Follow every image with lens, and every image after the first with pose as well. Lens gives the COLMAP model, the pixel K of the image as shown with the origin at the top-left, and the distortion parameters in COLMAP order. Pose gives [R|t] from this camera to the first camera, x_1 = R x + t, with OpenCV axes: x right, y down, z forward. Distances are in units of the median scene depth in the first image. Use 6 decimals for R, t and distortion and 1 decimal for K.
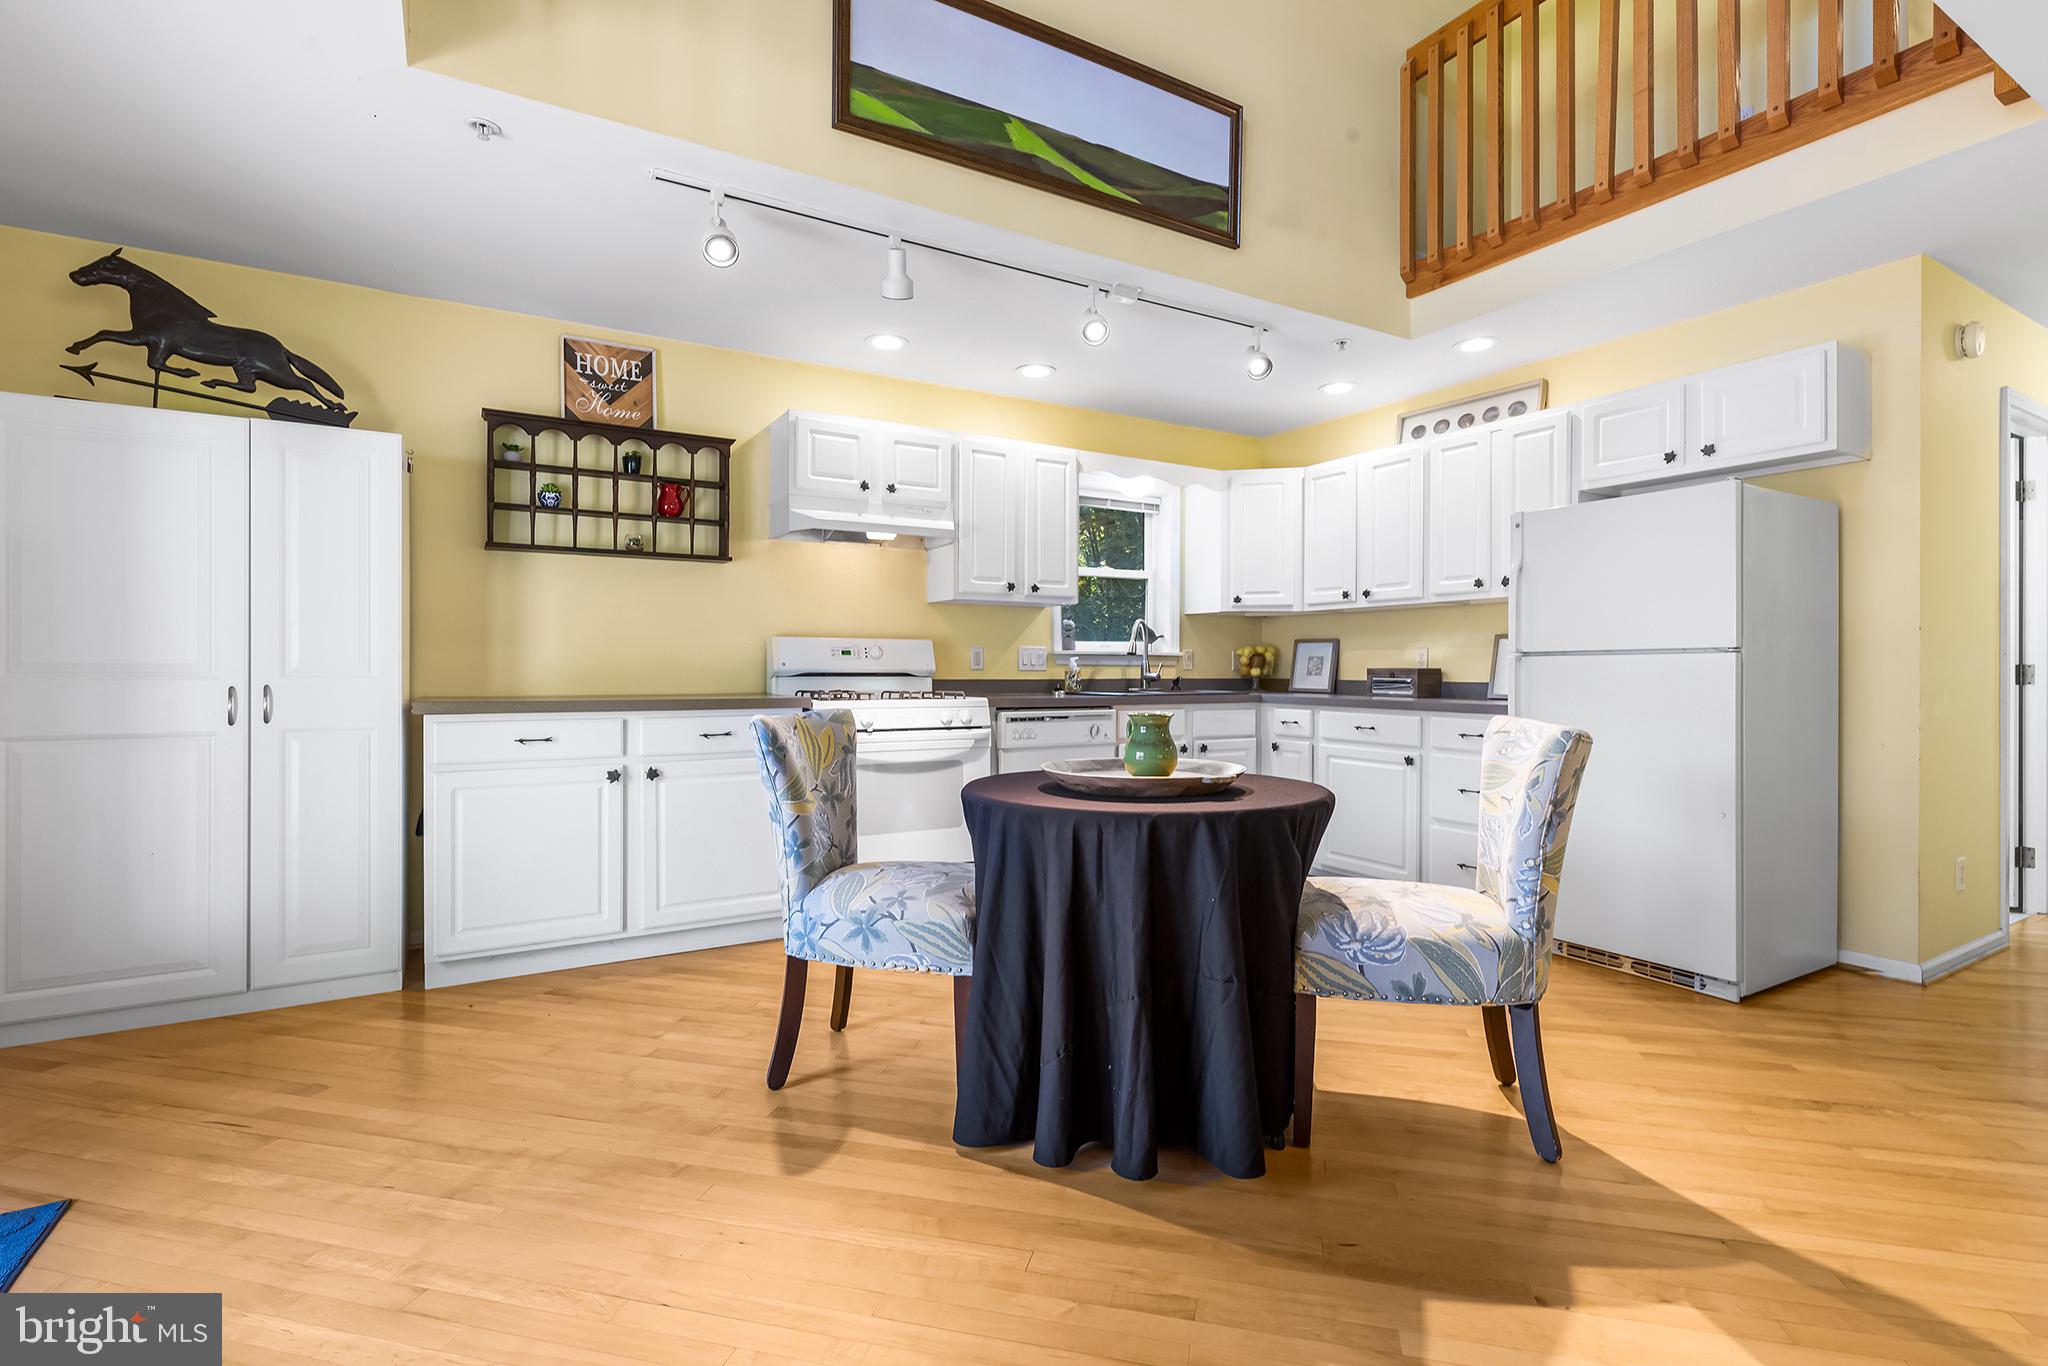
lens RADIAL K [[955.9, 0, 1032.4], [0, 955.9, 677.4], [0, 0, 1]] dist [0.002453, 0.000087]
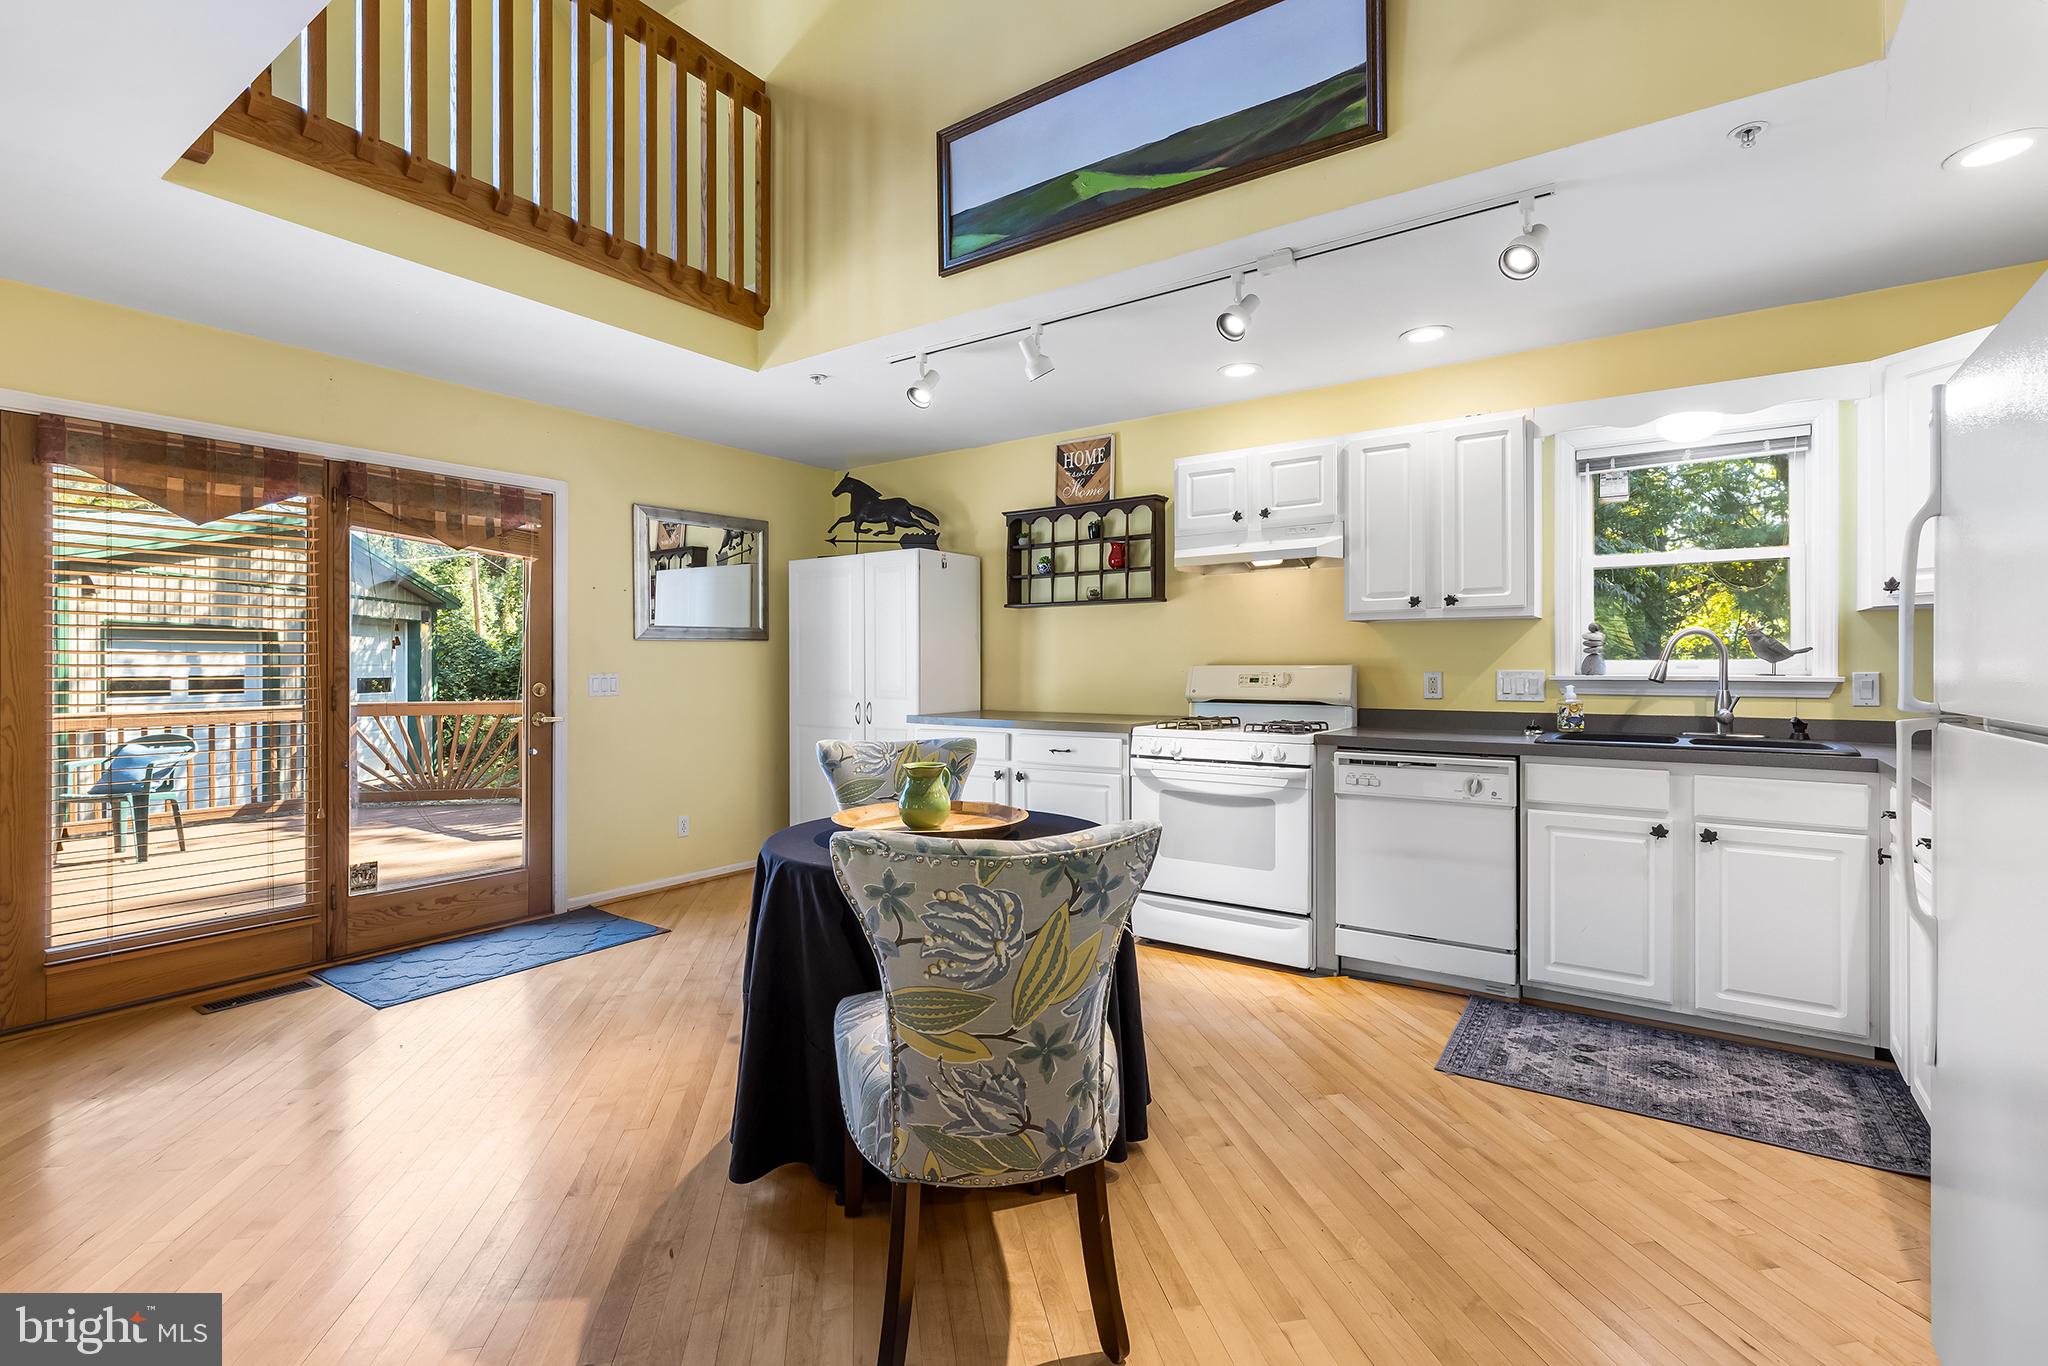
lens RADIAL K [[932.2, 0, 1029.2], [0, 932.2, 670.4], [0, 0, 1]] dist [0.002075, 0.000517]
pose [[0.411627, 0.002347, -0.911350, 0.613470], [-0.003026, 0.999995, 0.001209, -0.036916], [0.911348, 0.002261, 0.411632, 0.382442]]
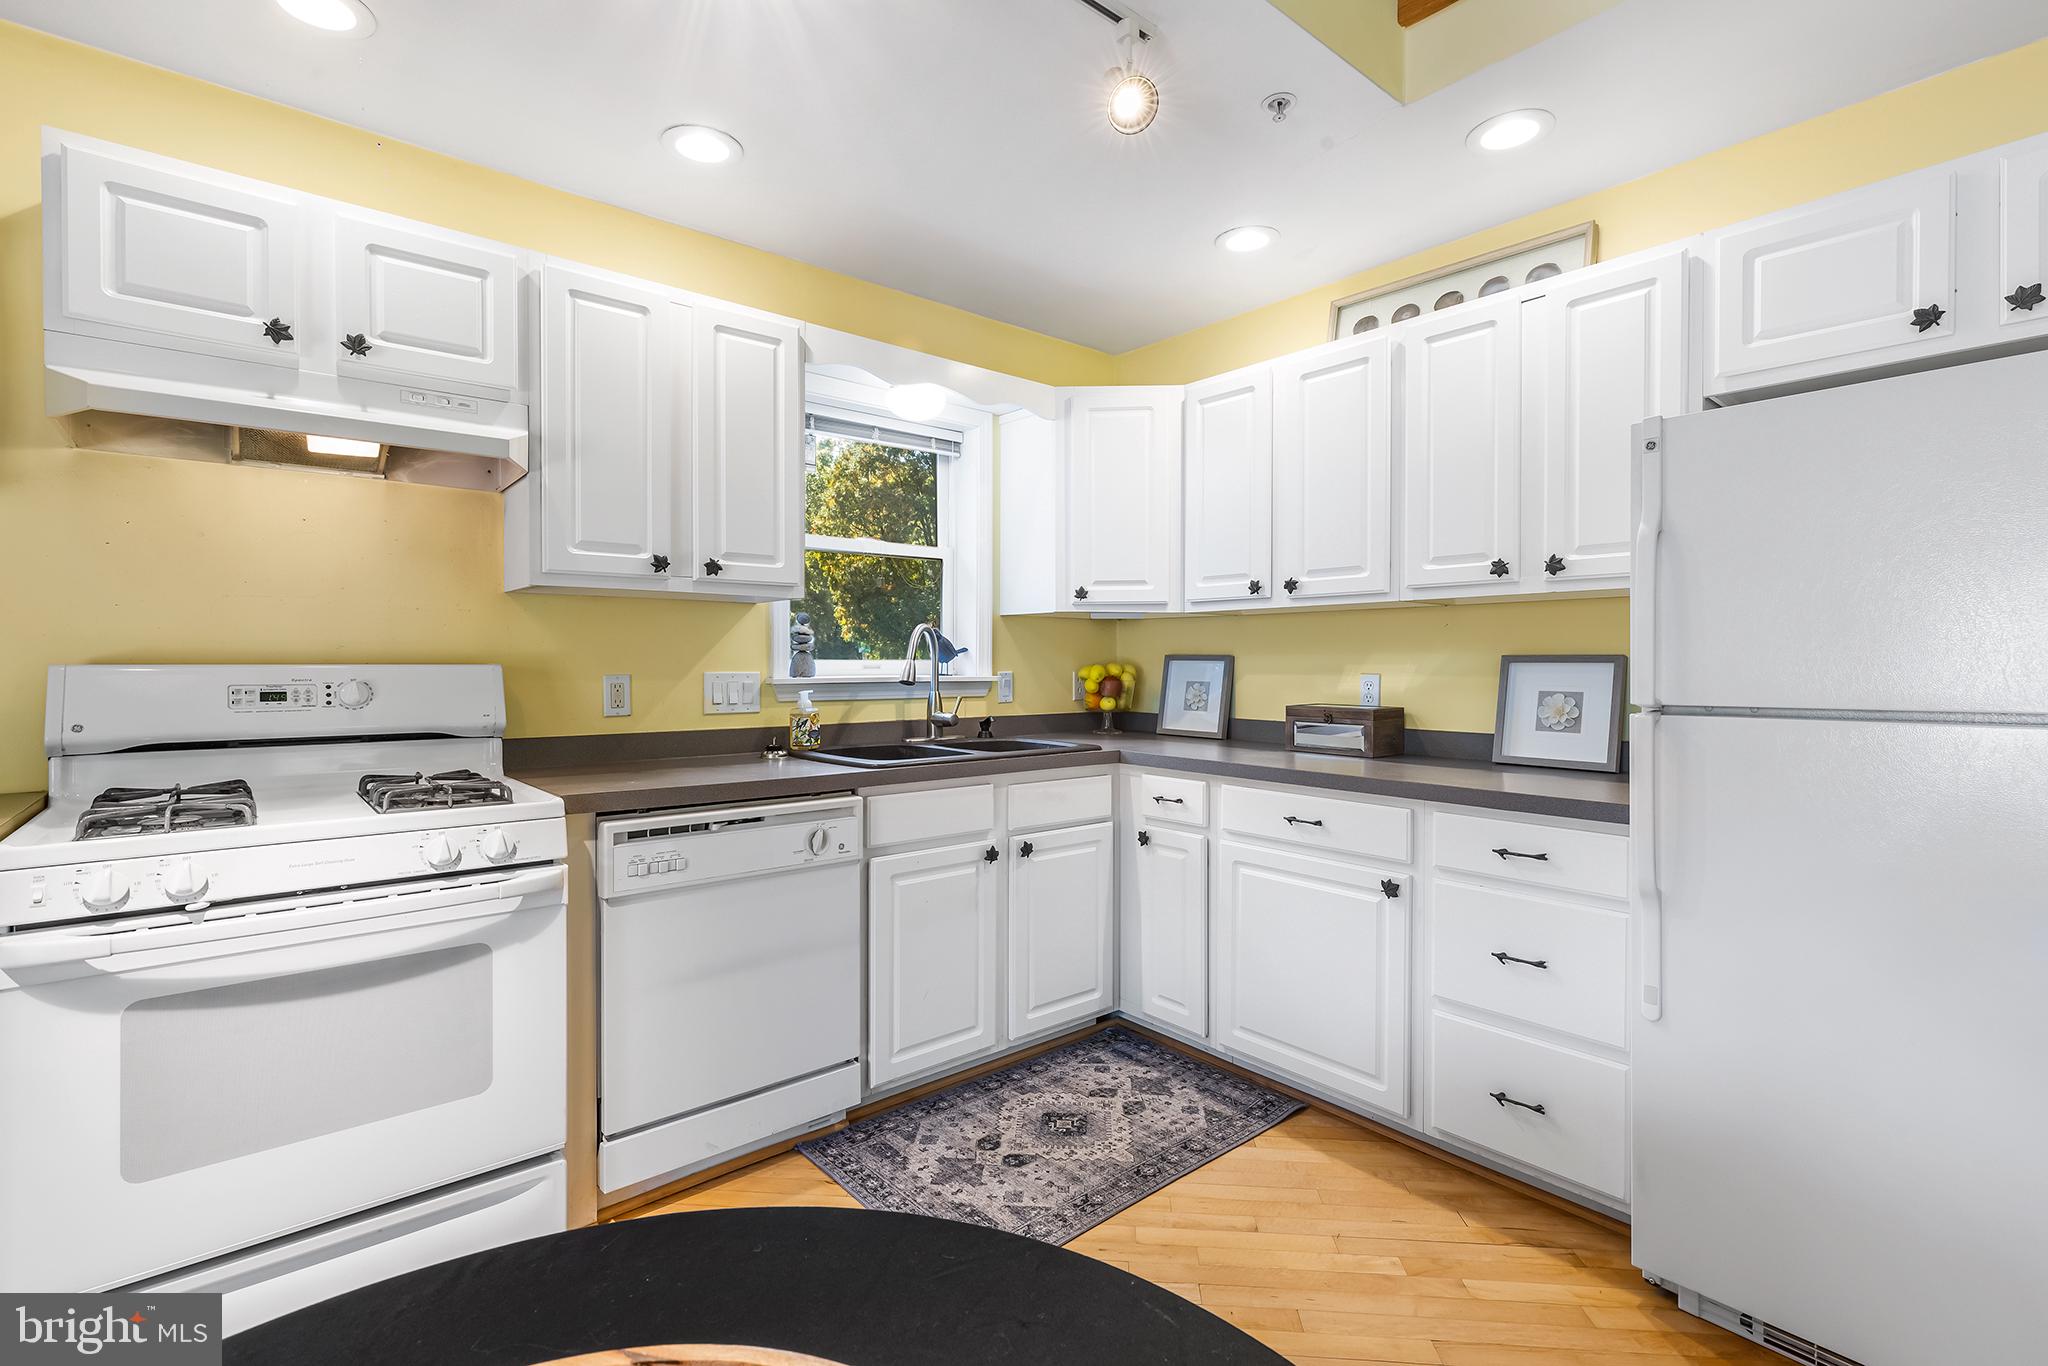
lens RADIAL K [[932.2, 0, 1029.2], [0, 932.2, 670.4], [0, 0, 1]] dist [0.002075, 0.000517]
pose [[0.986628, -0.002879, 0.162965, 0.099010], [0.002842, 0.999996, 0.000459, -0.038102], [-0.162965, 0.000010, 0.986632, 0.491909]]
